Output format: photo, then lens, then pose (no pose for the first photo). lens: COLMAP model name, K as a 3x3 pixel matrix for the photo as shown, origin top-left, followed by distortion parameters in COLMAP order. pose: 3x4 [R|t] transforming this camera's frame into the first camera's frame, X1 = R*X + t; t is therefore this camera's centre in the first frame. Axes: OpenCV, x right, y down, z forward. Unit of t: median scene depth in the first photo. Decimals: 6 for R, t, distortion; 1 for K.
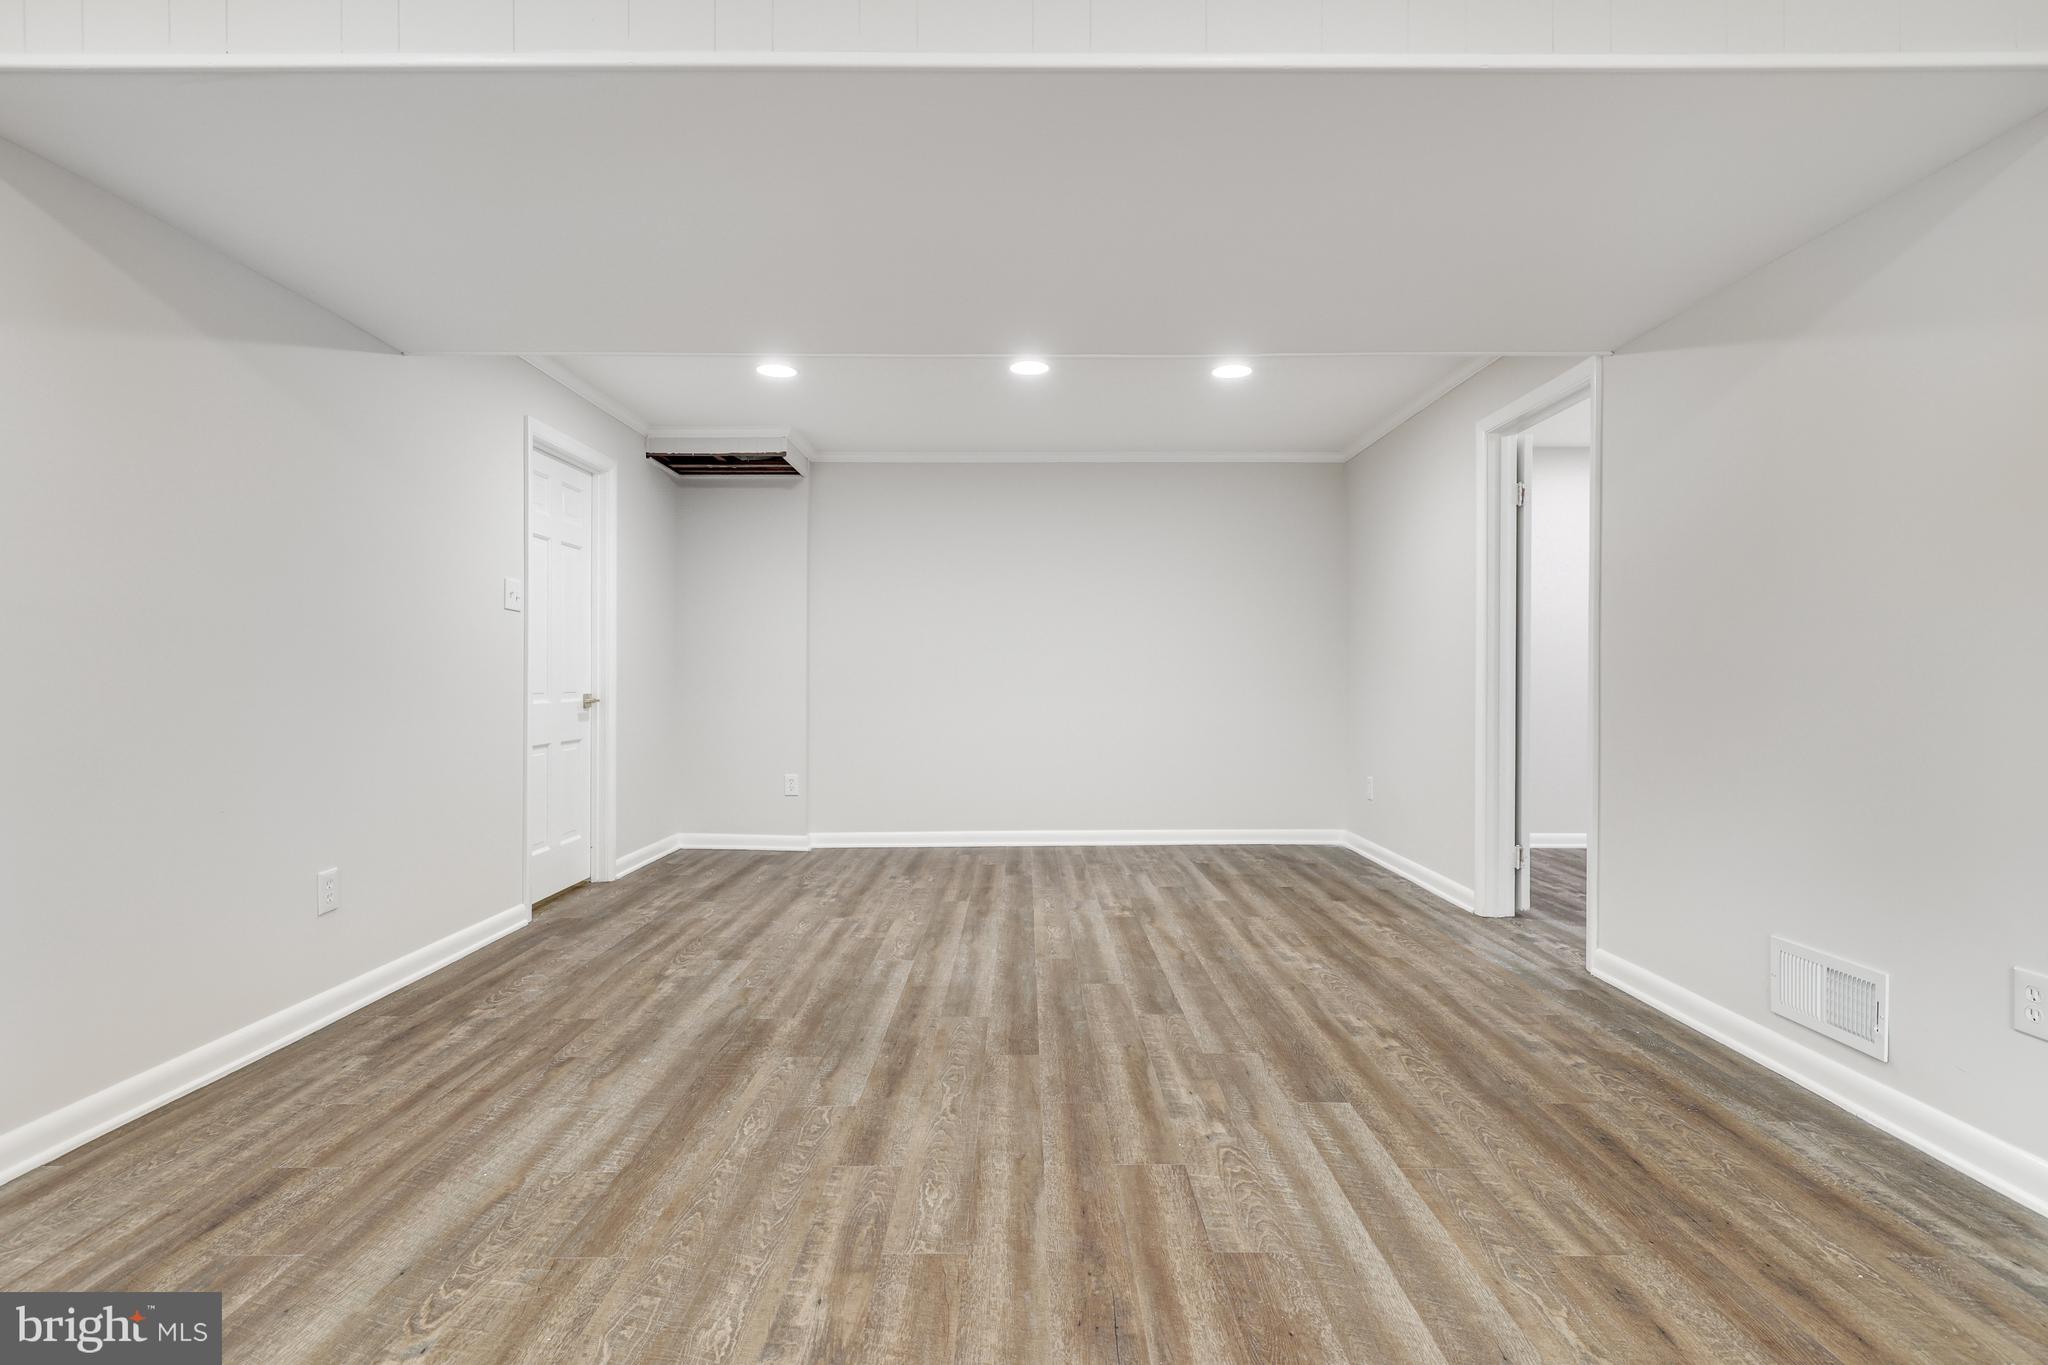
lens RADIAL K [[994.9, 0, 988.7], [0, 994.9, 682.7], [0, 0, 1]] dist [-0.001268, 0.000453]
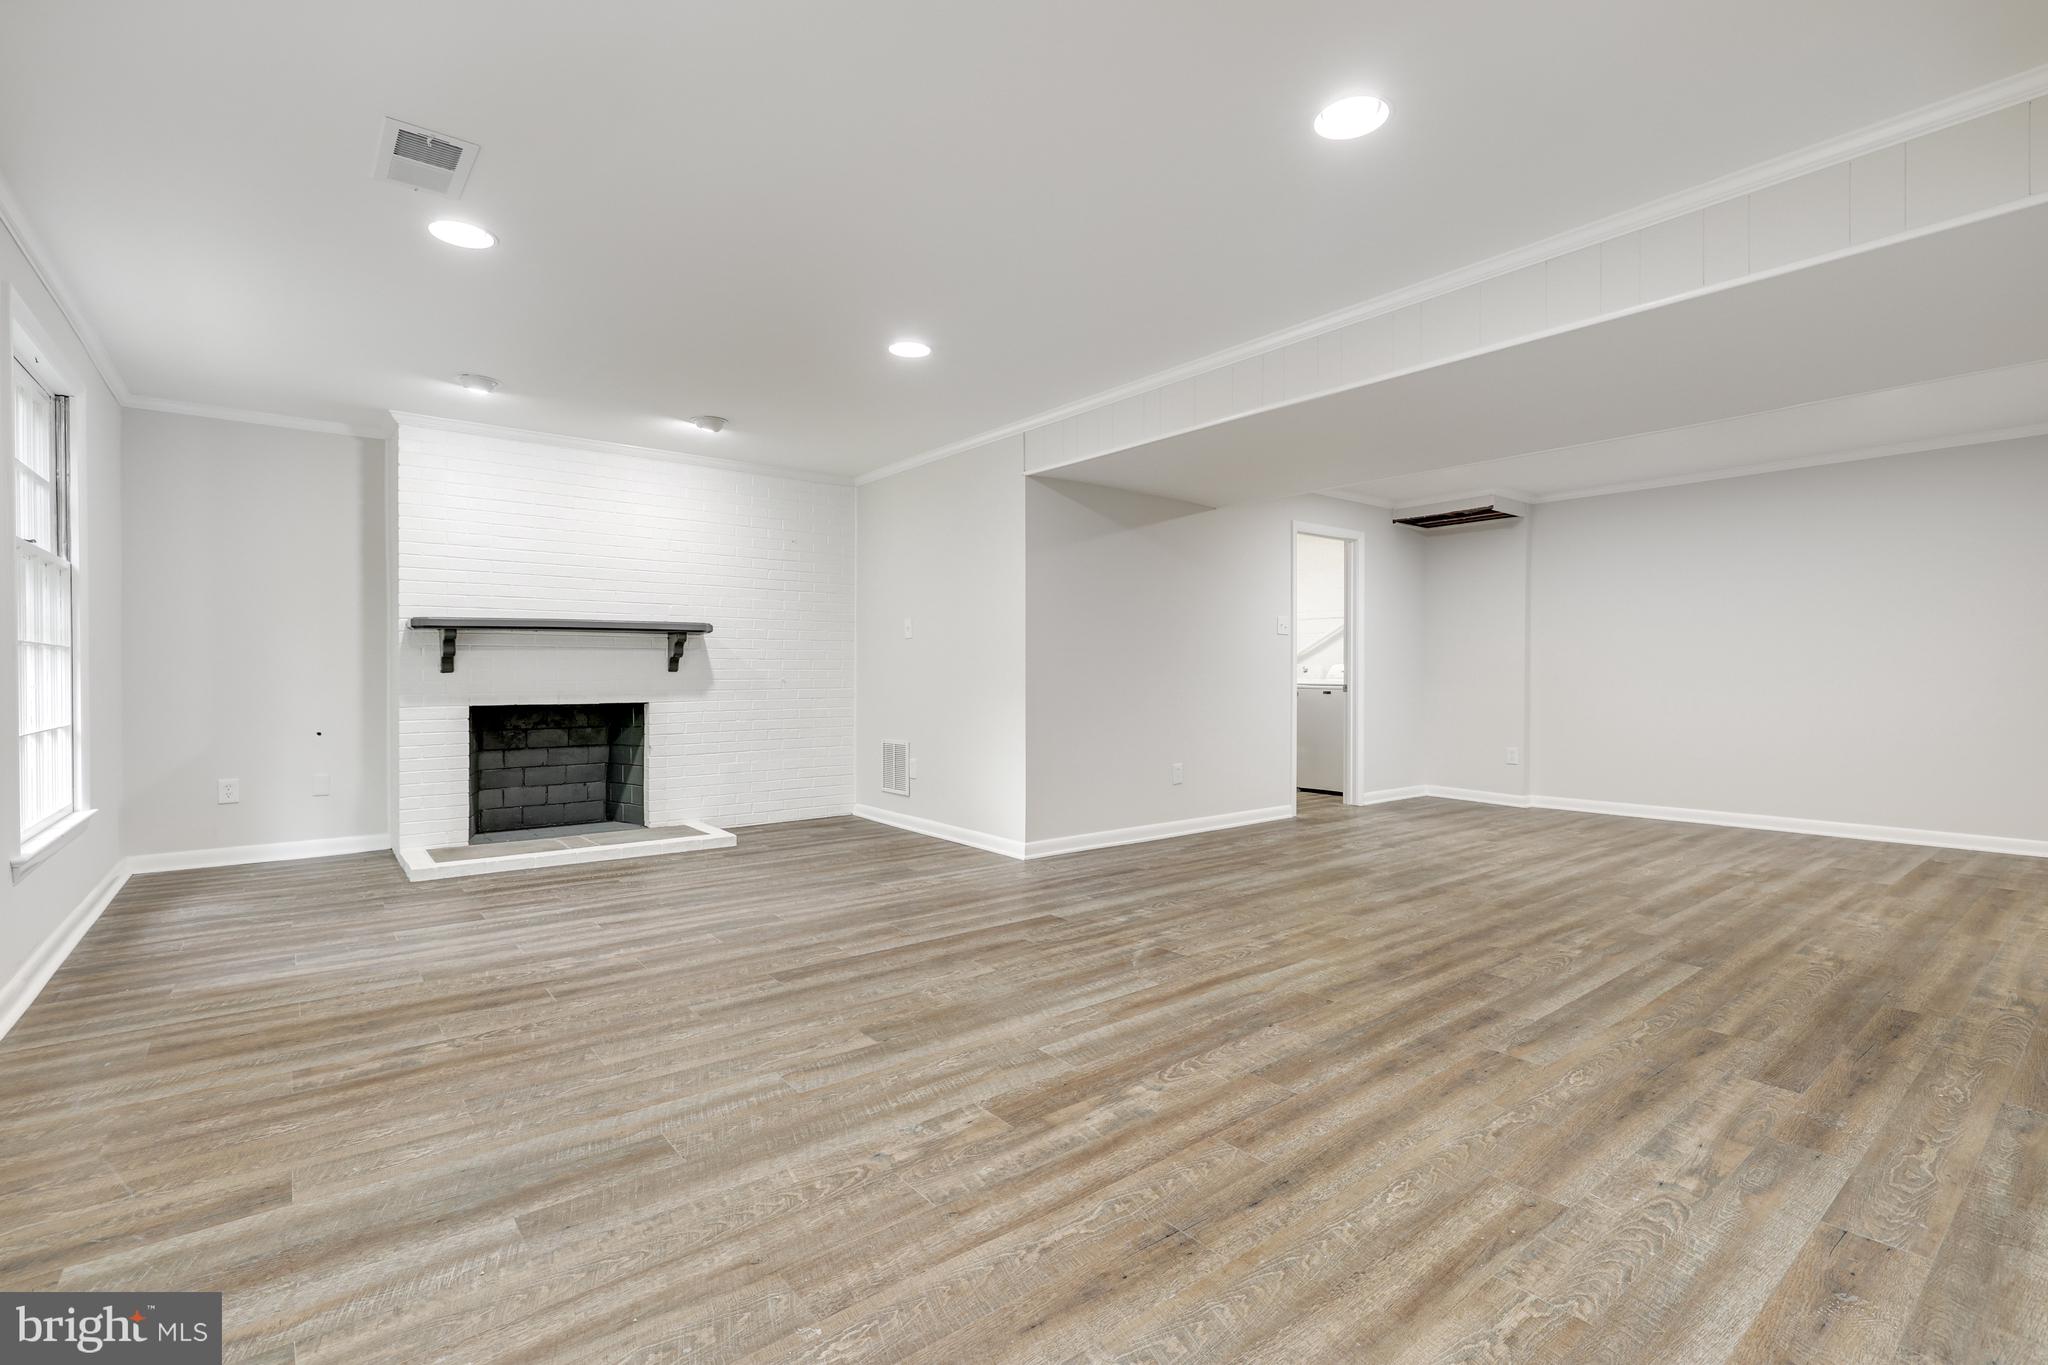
lens RADIAL K [[818.7, 0, 1085.1], [0, 818.7, 675.8], [0, 0, 1]] dist [0.000513, 0.000255]
pose [[0.695090, 0.000980, -0.718922, 0.640957], [-0.003908, 0.999989, -0.002415, 0.008340], [0.718912, 0.004489, 0.695087, -0.501226]]
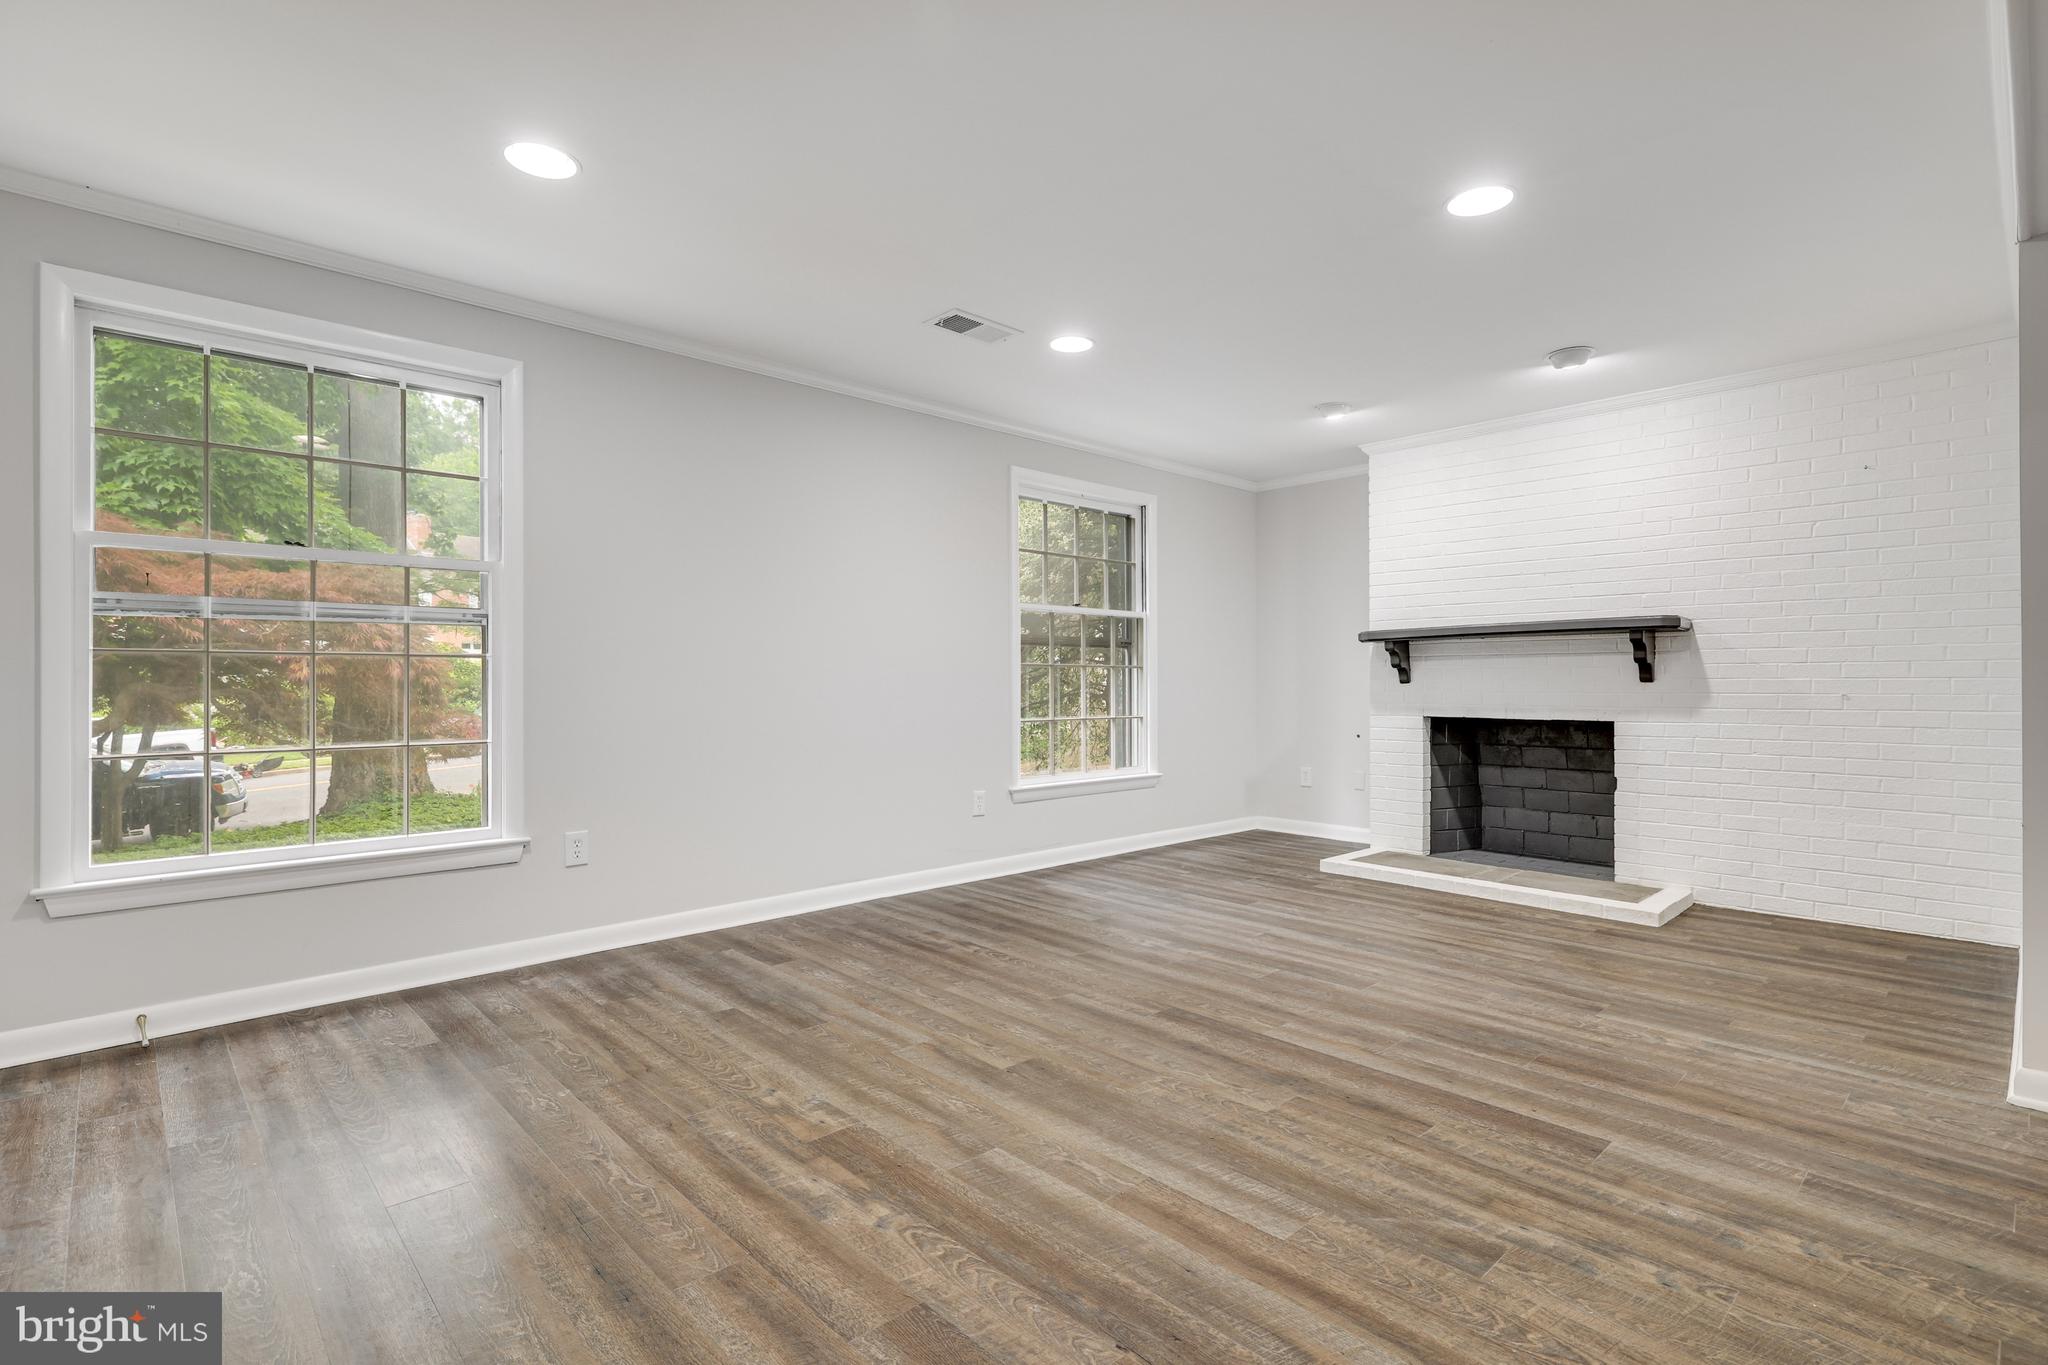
lens RADIAL K [[1059.6, 0, 1137.6], [0, 1059.6, 685.0], [0, 0, 1]] dist [0.002025, 0.000528]
pose [[-0.643785, 0.000391, -0.765207, 0.602976], [-0.006084, 0.999966, 0.005630, -0.003766], [0.765182, 0.008280, -0.643760, 0.790797]]
